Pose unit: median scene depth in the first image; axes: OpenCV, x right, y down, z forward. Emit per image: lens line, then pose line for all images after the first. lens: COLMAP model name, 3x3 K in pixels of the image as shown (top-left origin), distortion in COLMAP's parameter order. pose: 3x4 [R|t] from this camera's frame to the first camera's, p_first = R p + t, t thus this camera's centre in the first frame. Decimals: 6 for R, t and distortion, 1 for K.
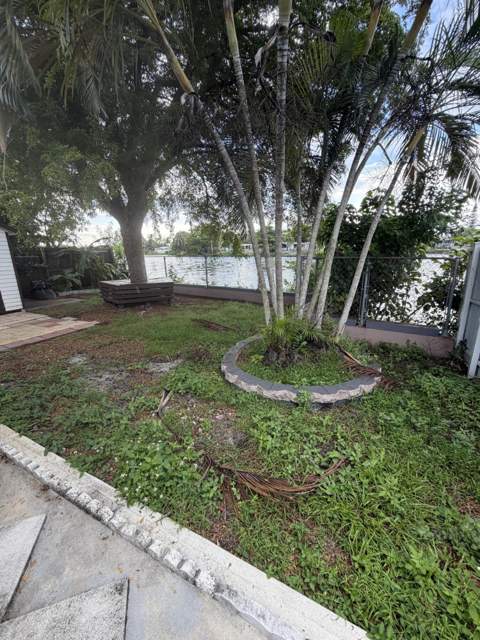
lens RADIAL K [[255.8, 0, 244.1], [0, 255.8, 315.9], [0, 0, 1]] dist [0.003424, -0.000474]
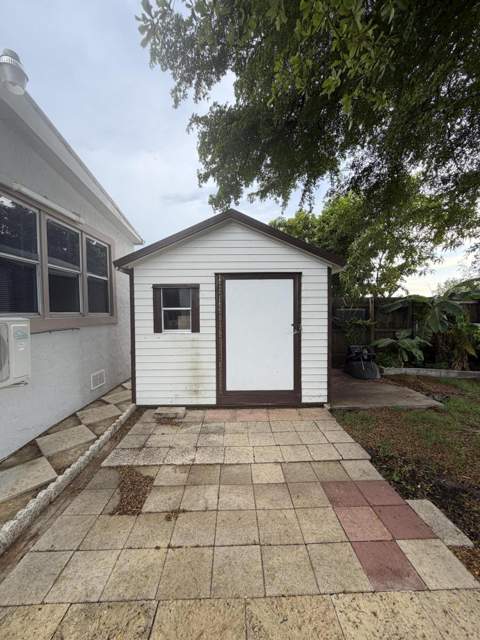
lens RADIAL K [[255.8, 0, 242.9], [0, 255.8, 318.2], [0, 0, 1]] dist [0.003424, -0.000474]
pose [[0.464870, 0.033730, -0.884736, -0.328553], [-0.213838, 0.973968, -0.075226, -0.083759], [0.859168, 0.224160, 0.459981, 0.387935]]
